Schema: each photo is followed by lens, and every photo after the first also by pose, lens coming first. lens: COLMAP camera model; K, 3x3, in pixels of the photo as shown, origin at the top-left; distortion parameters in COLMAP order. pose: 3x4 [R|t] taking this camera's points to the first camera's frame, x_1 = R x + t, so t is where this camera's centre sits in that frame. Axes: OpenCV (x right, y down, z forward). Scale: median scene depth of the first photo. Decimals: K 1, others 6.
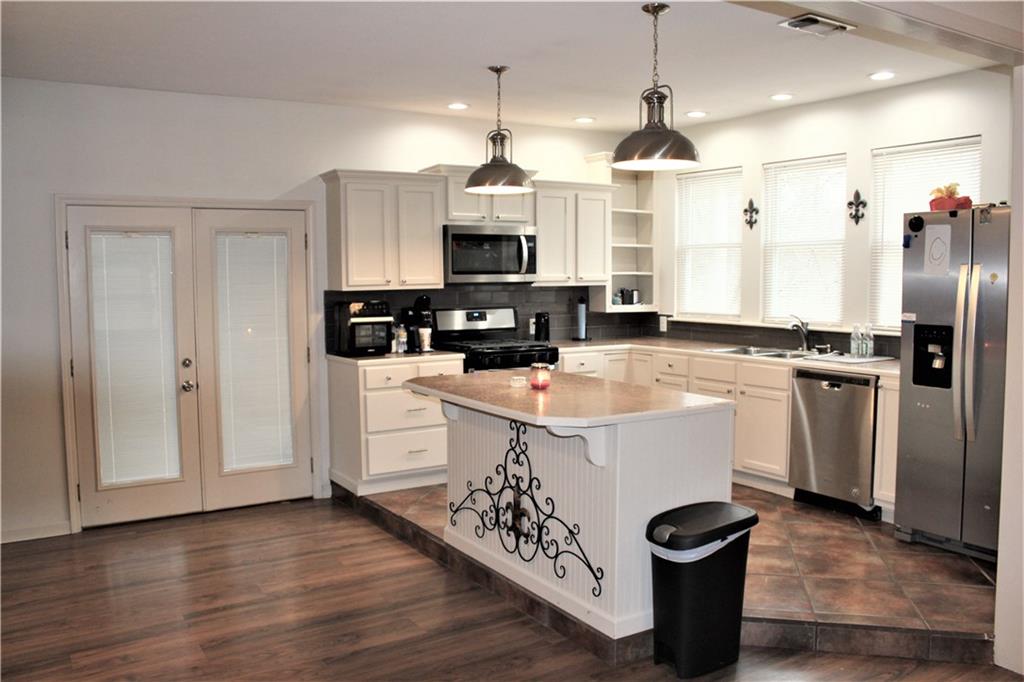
lens RADIAL K [[858.1, 0, 509.6], [0, 858.1, 336.7], [0, 0, 1]] dist [-0.160898, 0.151252]
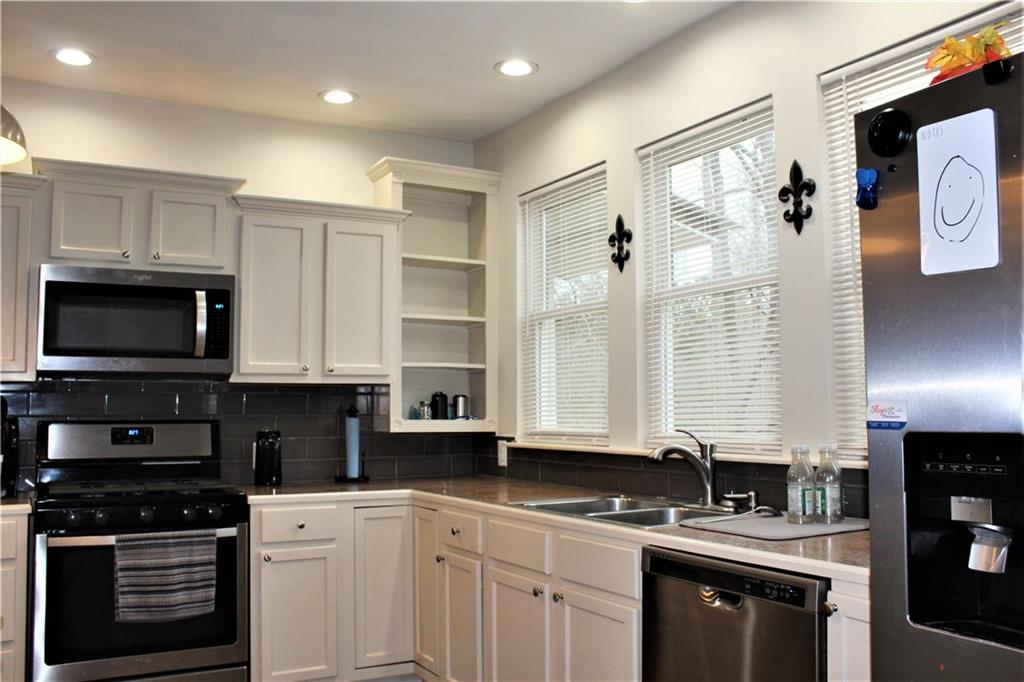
lens RADIAL K [[891.4, 0, 512.1], [0, 891.4, 339.0], [0, 0, 1]] dist [-0.166053, 0.155164]
pose [[0.999132, -0.005788, -0.041253, 0.240364], [-0.000551, 0.988375, -0.152034, -0.000119], [0.041653, 0.151925, 0.987514, 0.453003]]
